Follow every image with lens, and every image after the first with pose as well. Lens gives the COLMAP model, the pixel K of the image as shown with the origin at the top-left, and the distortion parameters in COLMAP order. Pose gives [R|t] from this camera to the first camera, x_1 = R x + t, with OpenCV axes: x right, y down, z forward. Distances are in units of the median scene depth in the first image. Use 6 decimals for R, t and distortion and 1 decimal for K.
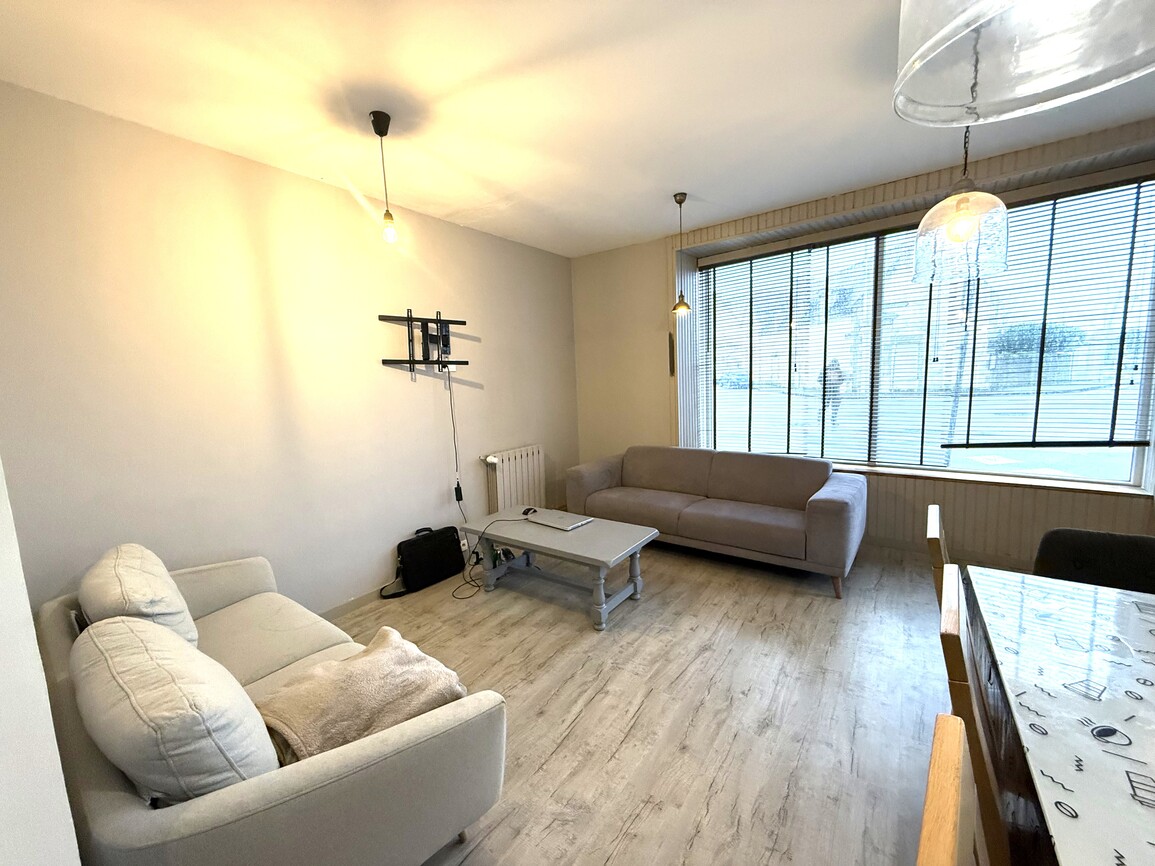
lens RADIAL K [[460.1, 0, 576.5], [0, 460.1, 431.0], [0, 0, 1]] dist [-0.000128, 0.000005]
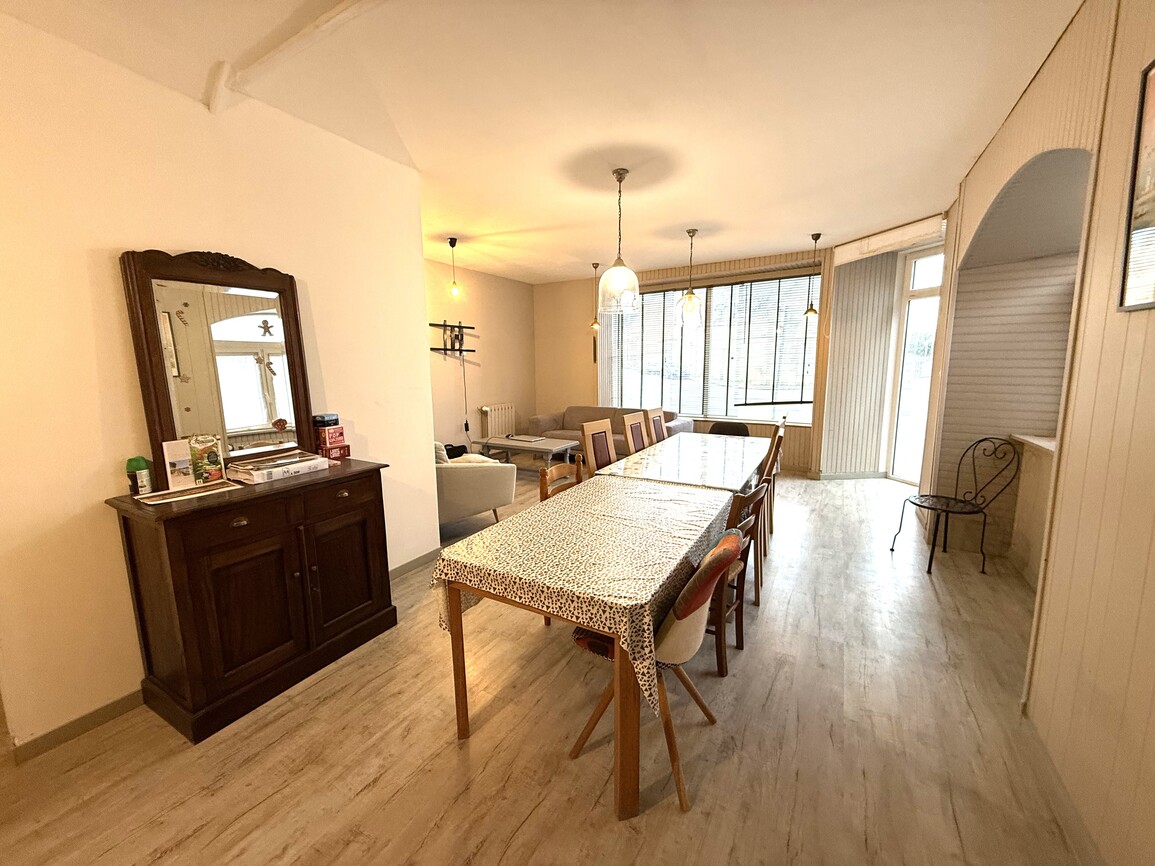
lens RADIAL K [[460.1, 0, 578.3], [0, 460.1, 431.6], [0, 0, 1]] dist [-0.000128, 0.000005]
pose [[0.994392, 0.017225, 0.104347, -0.022120], [-0.019579, 0.999575, 0.021584, 0.114125], [-0.103931, -0.023506, 0.994307, -0.796543]]
